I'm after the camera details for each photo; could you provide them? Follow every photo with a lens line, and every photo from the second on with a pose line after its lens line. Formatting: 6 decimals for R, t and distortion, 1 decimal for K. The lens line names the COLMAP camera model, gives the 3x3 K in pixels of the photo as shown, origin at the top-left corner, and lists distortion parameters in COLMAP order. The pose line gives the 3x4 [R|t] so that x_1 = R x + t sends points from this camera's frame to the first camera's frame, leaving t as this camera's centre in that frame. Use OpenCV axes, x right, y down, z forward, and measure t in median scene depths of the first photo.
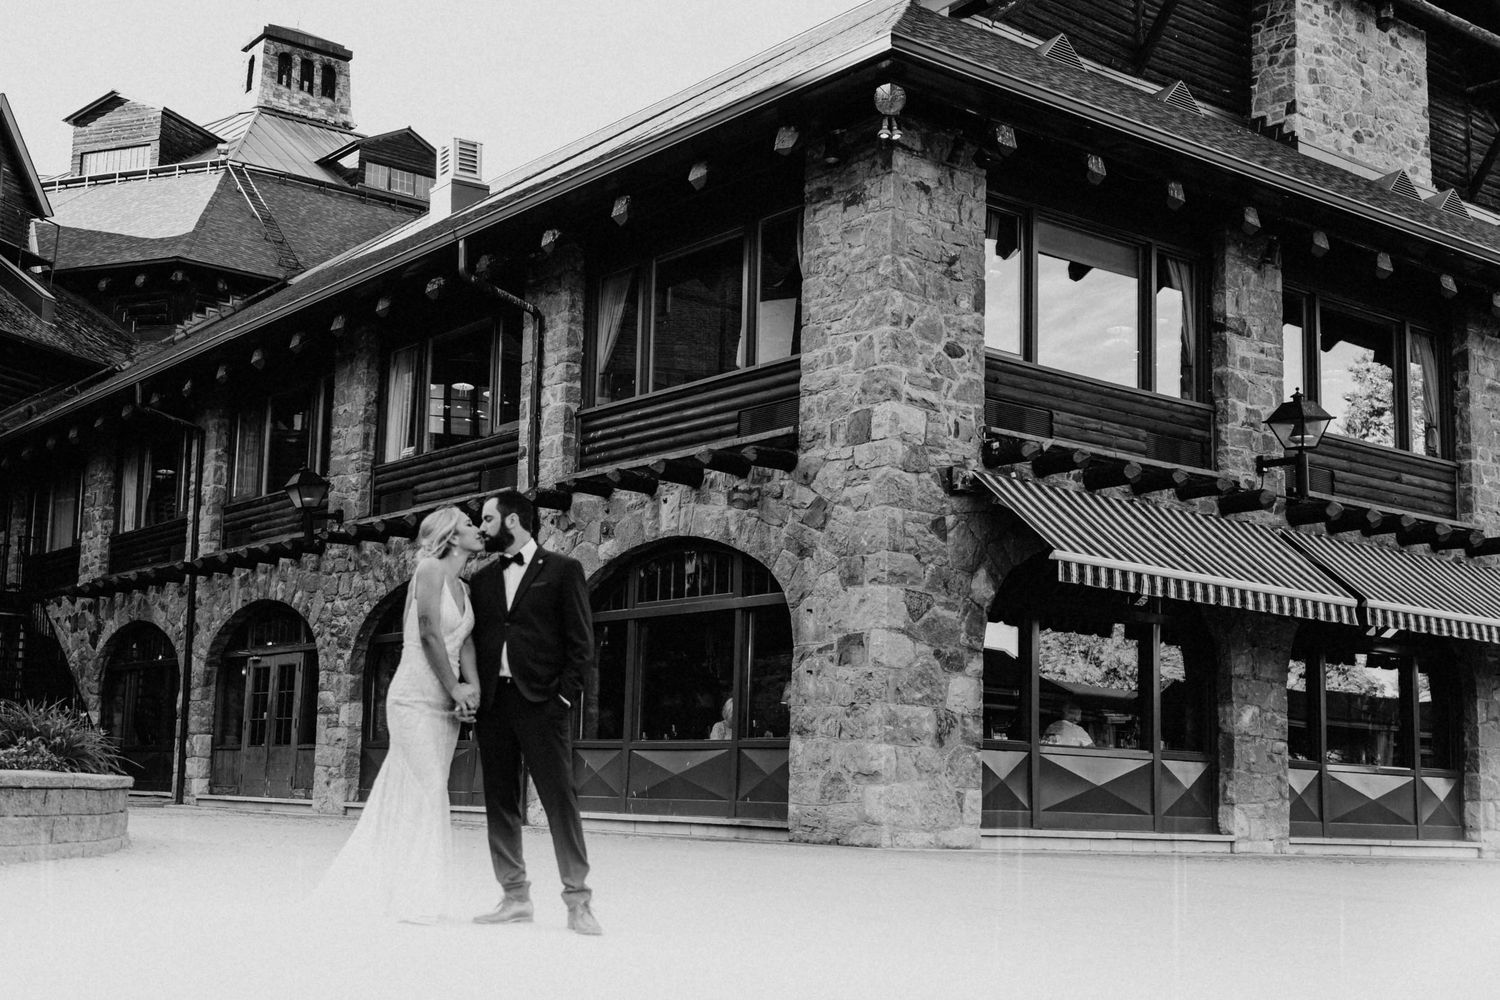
lens RADIAL K [[2069.9, 0, 750.0], [0, 2069.9, 500.0], [0, 0, 1]] dist [0.016240, 0.007348]
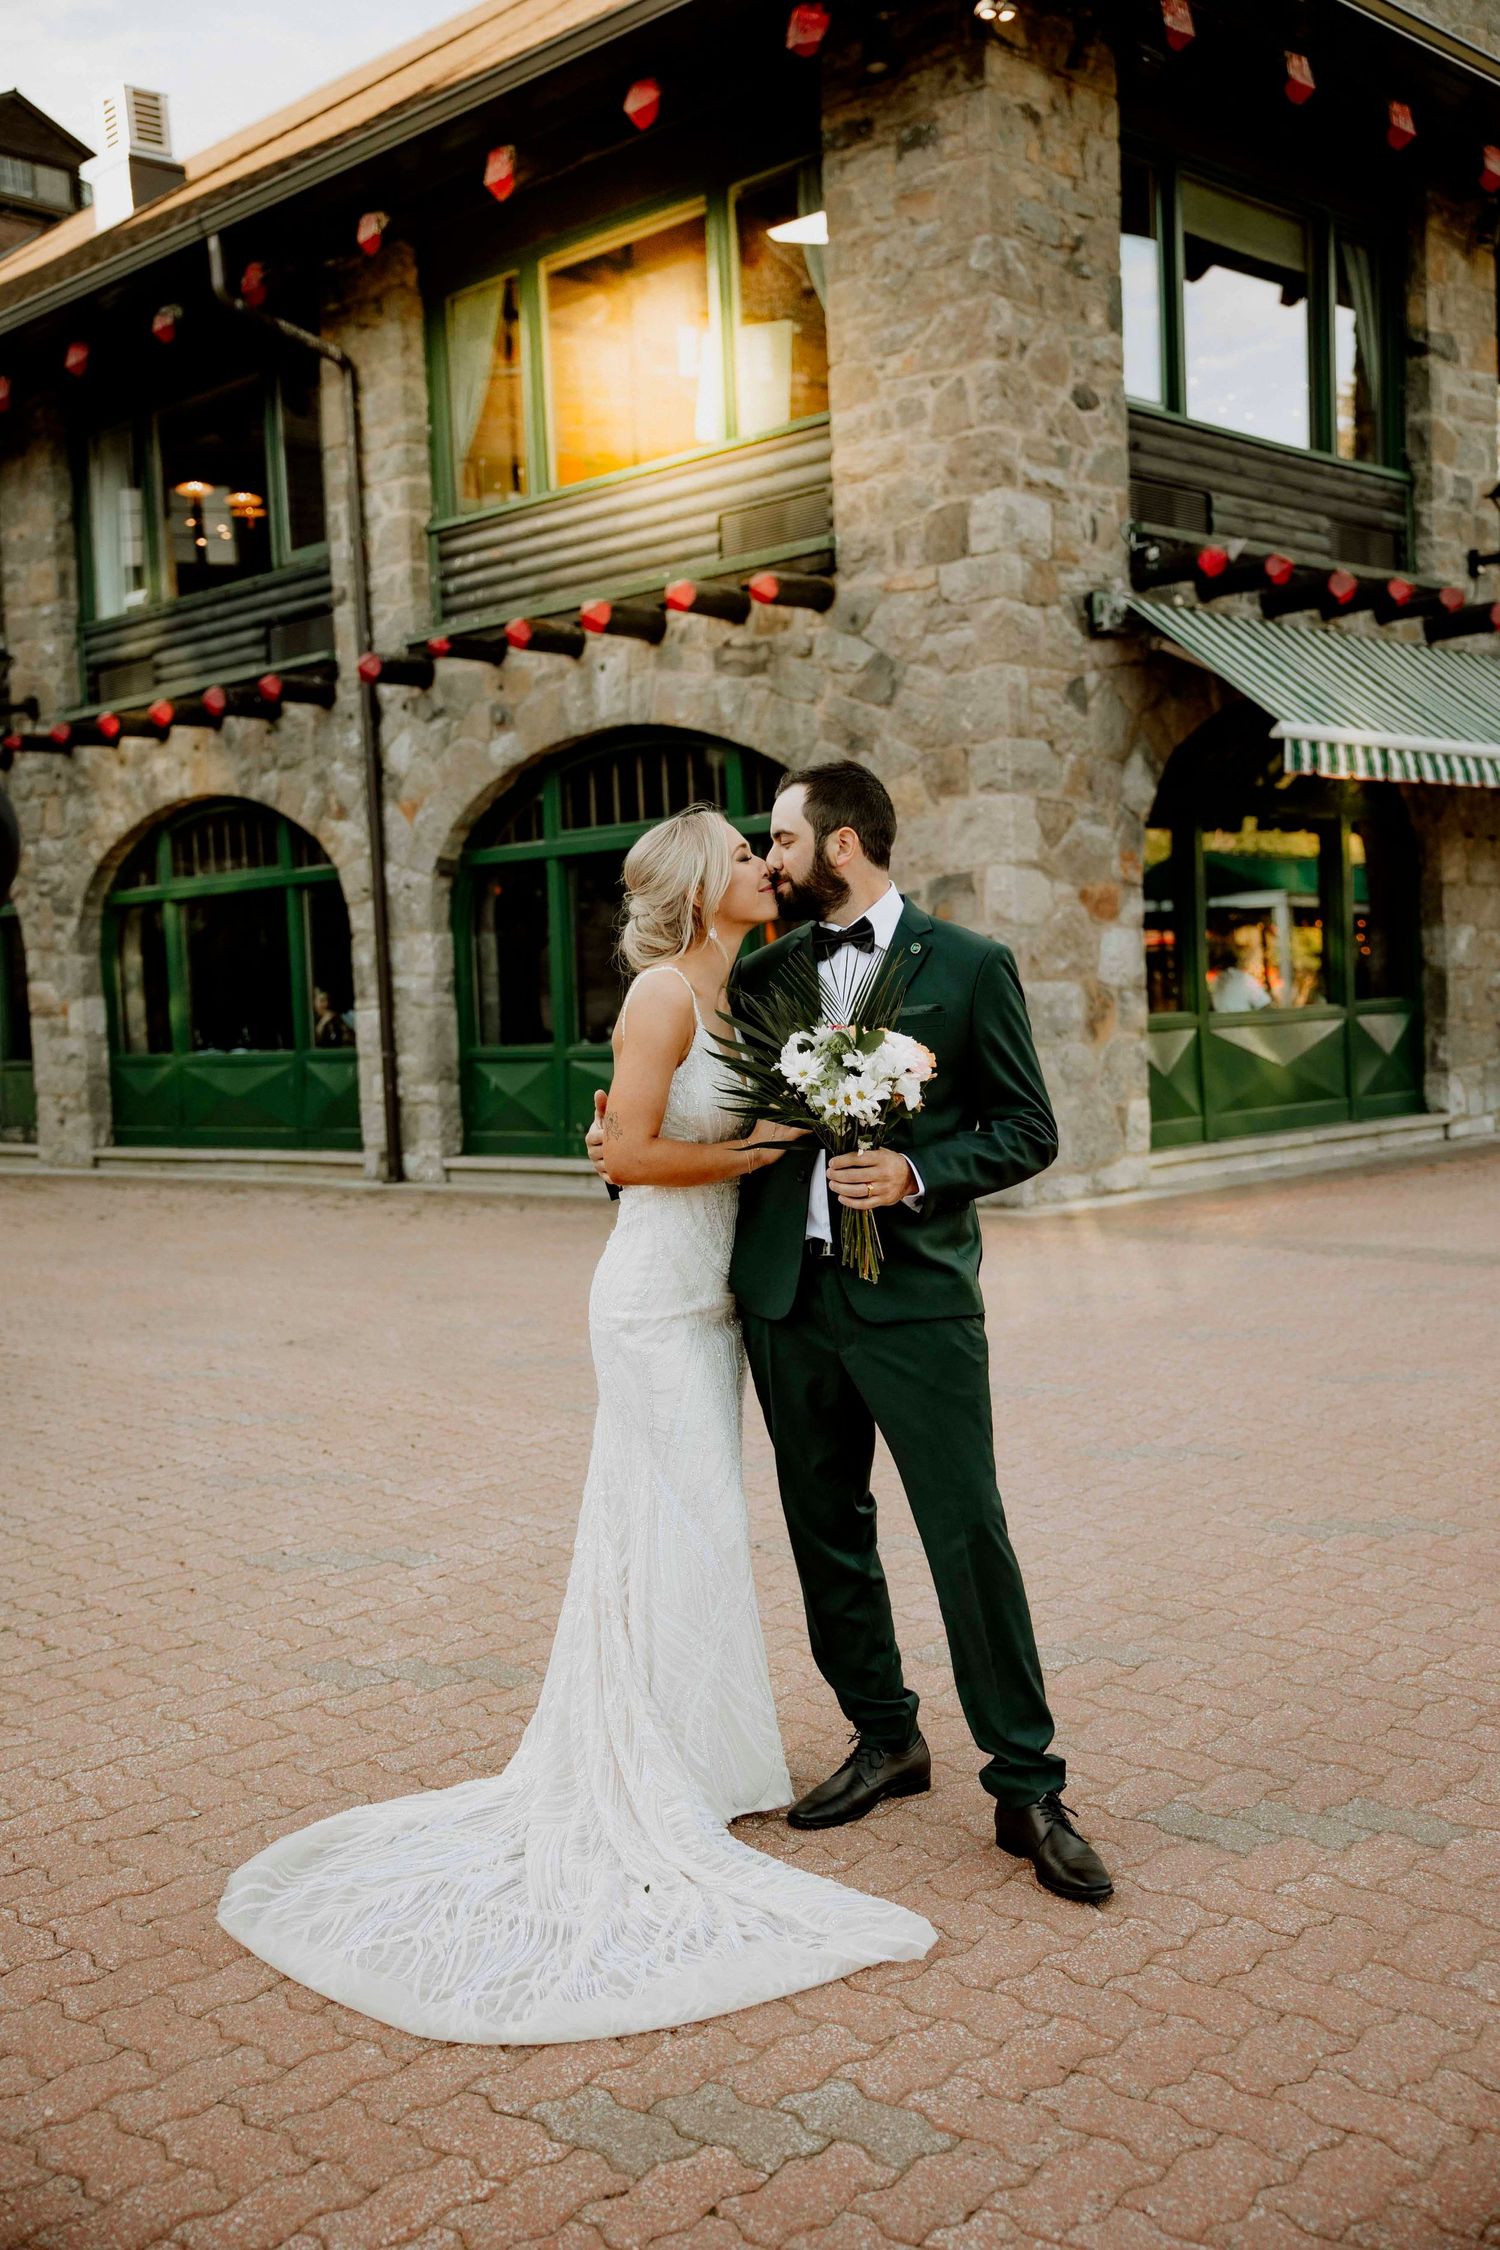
lens RADIAL K [[2272.6, 0, 755.1], [0, 2272.6, 1049.9], [0, 0, 1]] dist [0.000459, 0.117573]
pose [[0.985205, -0.077461, 0.152878, -0.109183], [0.046138, 0.978973, 0.198702, -0.020576], [-0.165055, -0.188709, 0.968063, 0.310065]]
